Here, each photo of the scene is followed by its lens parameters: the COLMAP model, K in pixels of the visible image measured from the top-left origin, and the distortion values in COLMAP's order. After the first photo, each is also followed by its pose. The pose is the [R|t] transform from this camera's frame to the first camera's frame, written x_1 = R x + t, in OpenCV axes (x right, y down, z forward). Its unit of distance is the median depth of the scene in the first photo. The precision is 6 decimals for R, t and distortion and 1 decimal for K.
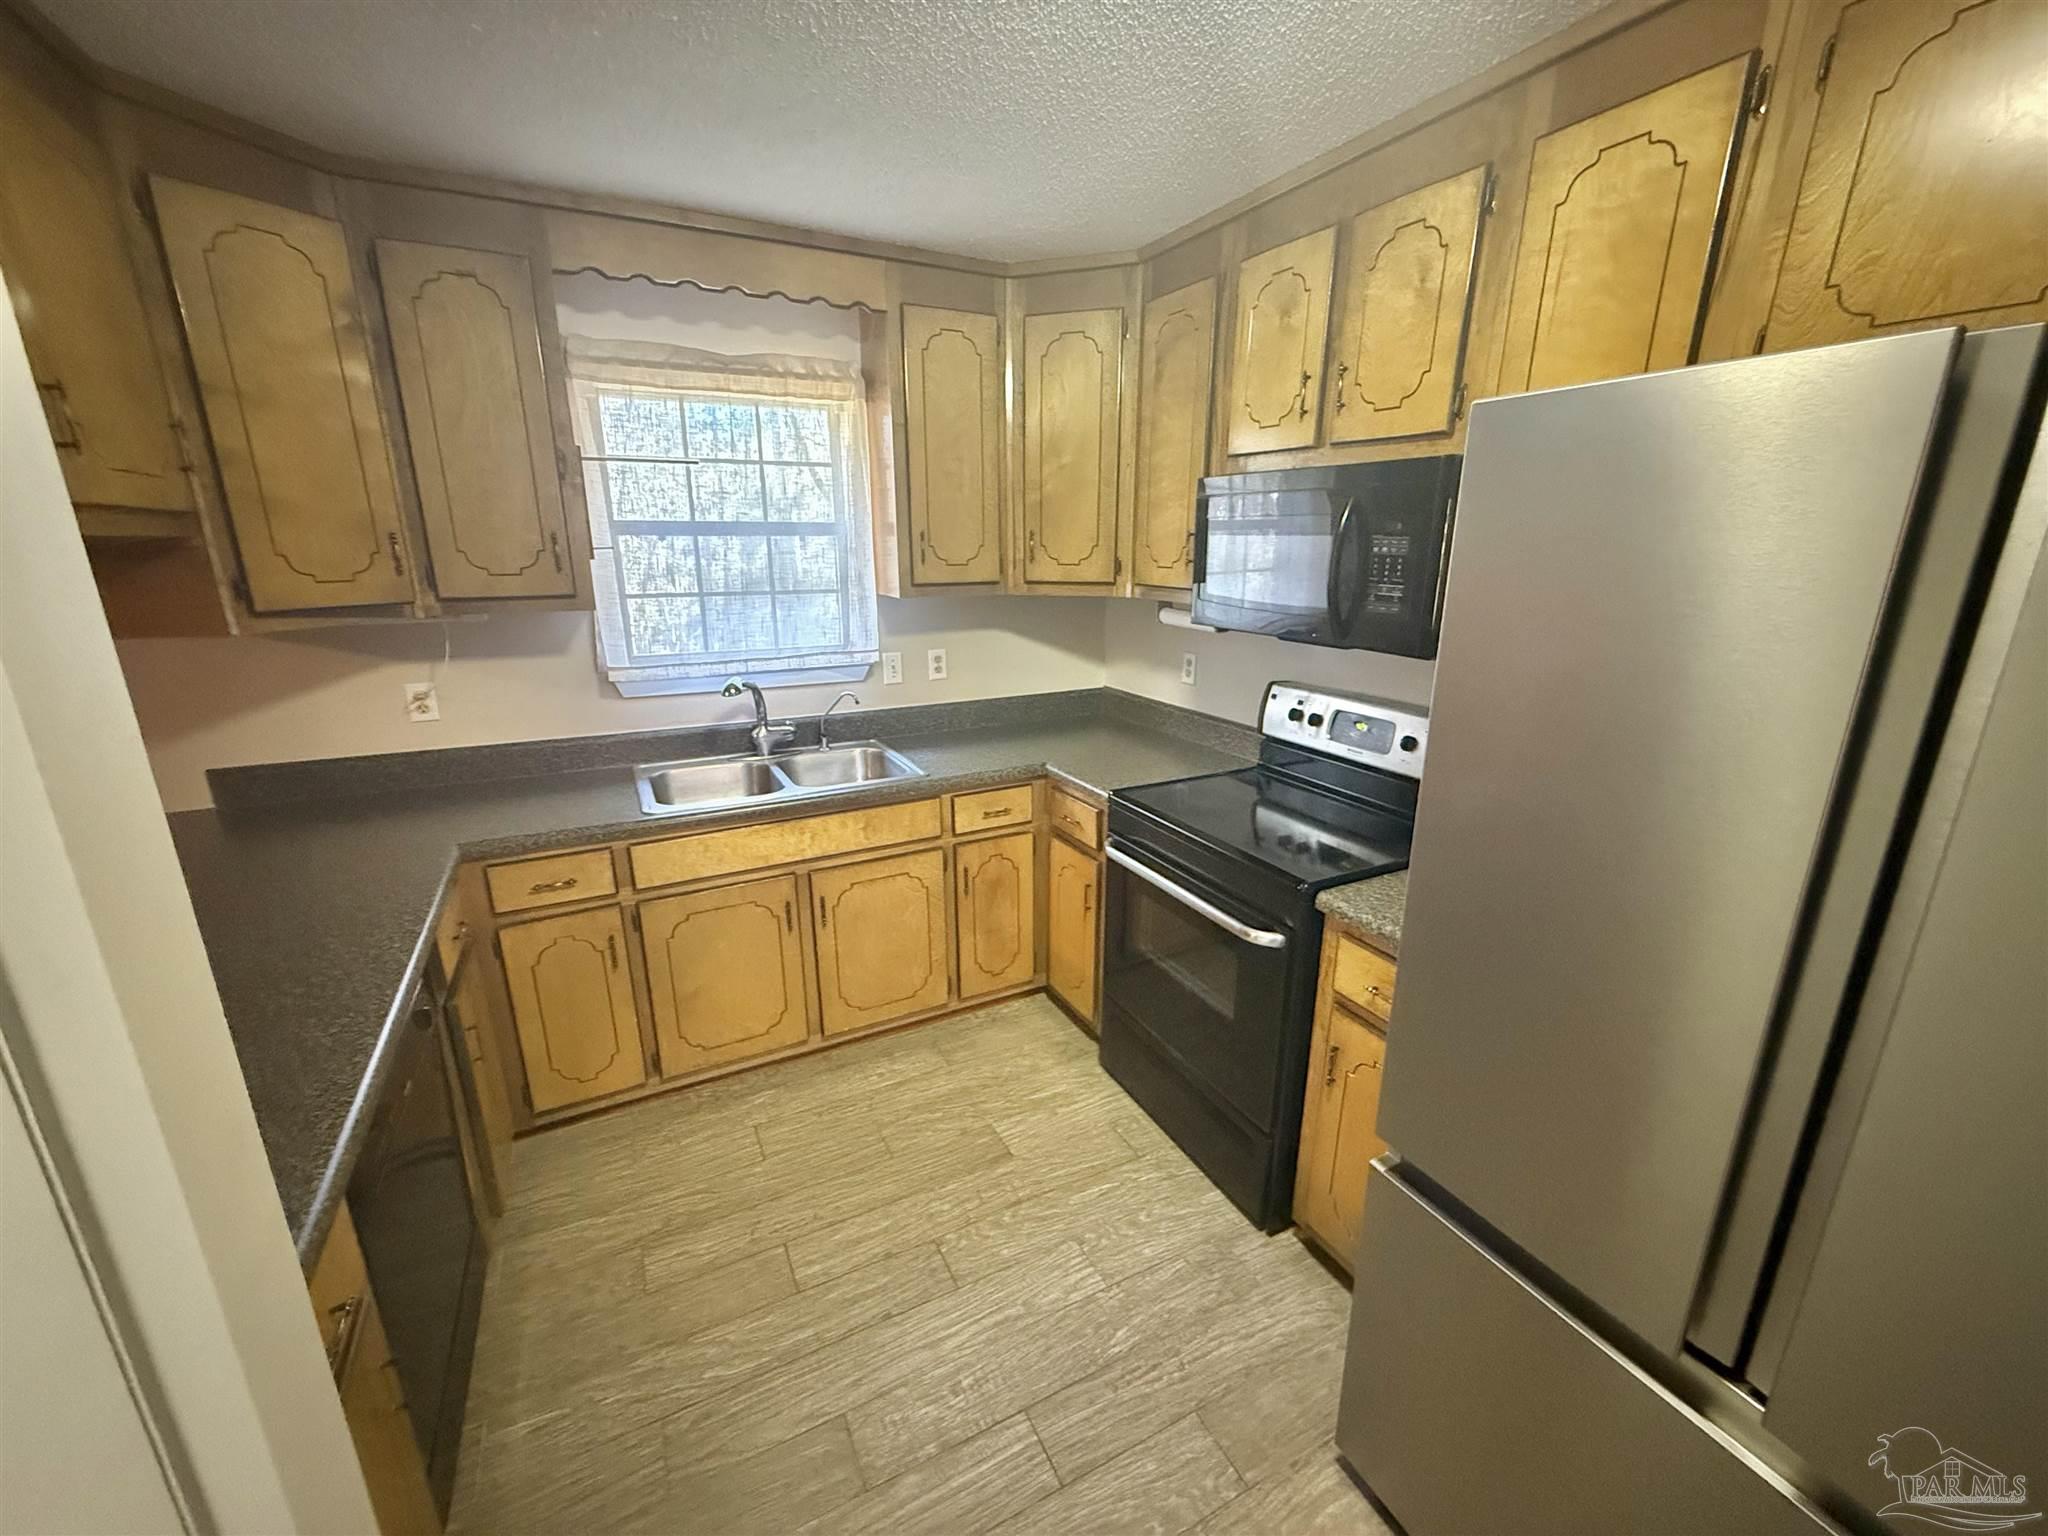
lens RADIAL K [[817.1, 0, 1017.4], [0, 817.1, 768.3], [0, 0, 1]] dist [0.001219, 0.000040]
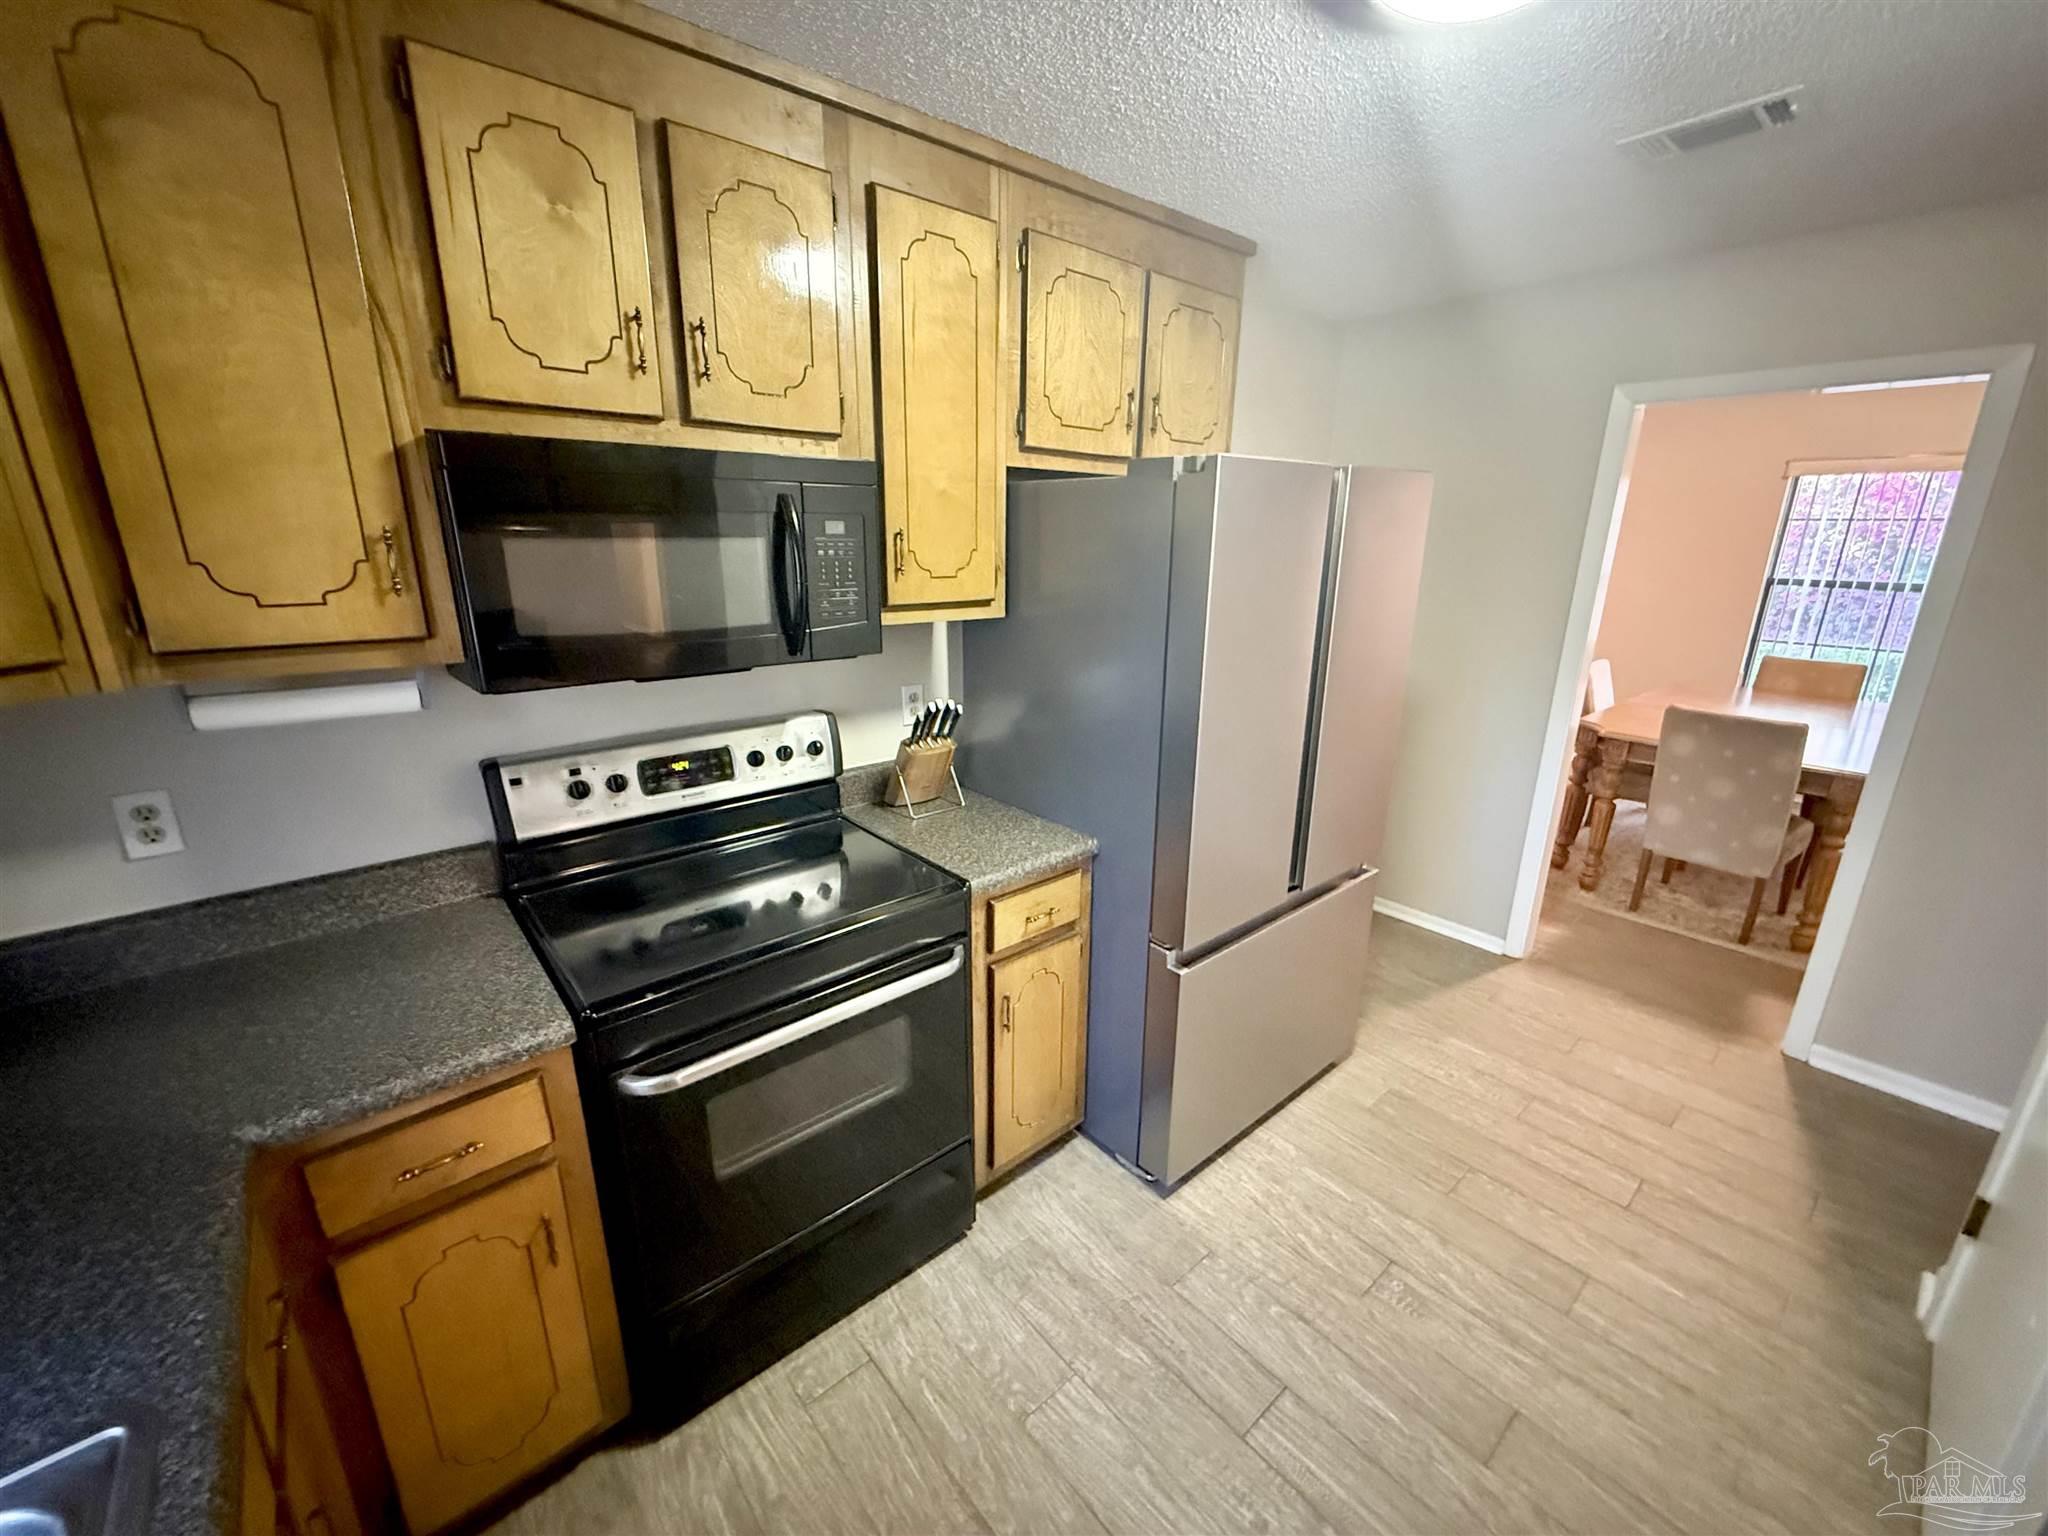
lens RADIAL K [[817.1, 0, 1017.4], [0, 817.1, 768.3], [0, 0, 1]] dist [0.001219, 0.000040]
pose [[-0.235619, -0.272047, 0.932992, -0.400033], [0.262401, 0.906557, 0.330606, -0.214301], [-0.935751, 0.322715, -0.142216, 0.730204]]
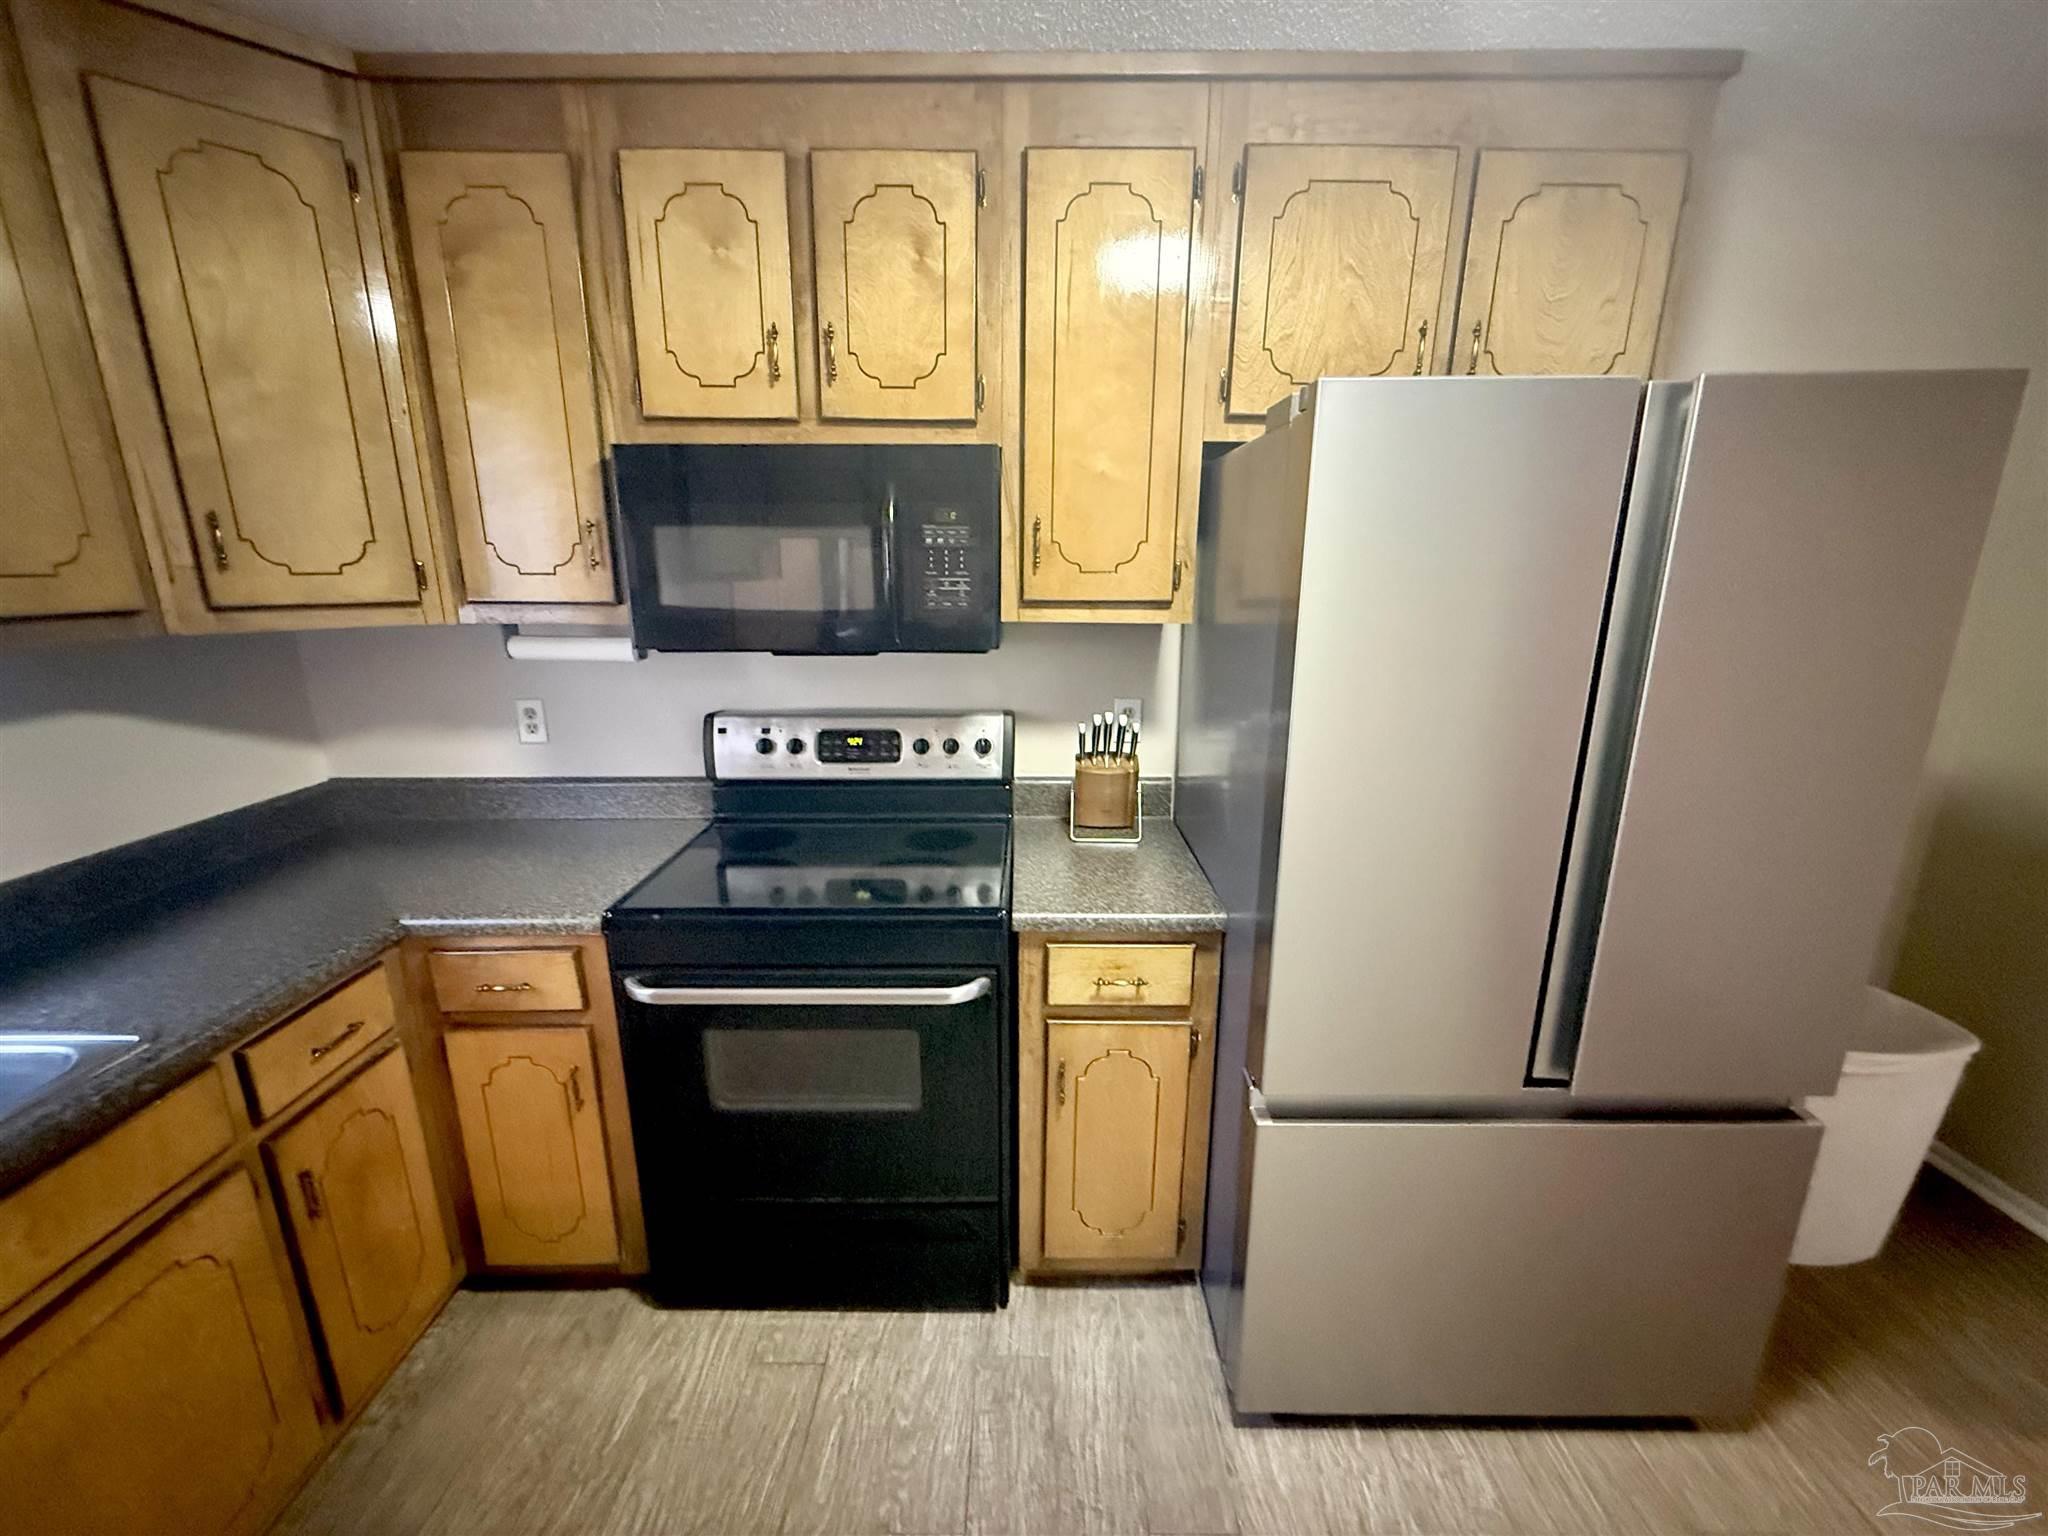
lens RADIAL K [[818.9, 0, 1018.0], [0, 818.9, 769.3], [0, 0, 1]] dist [0.002297, -0.000068]
pose [[0.457437, -0.213516, 0.863228, -0.265989], [0.243621, 0.963696, 0.109268, -0.070244], [-0.855219, 0.160317, 0.492847, 0.365690]]
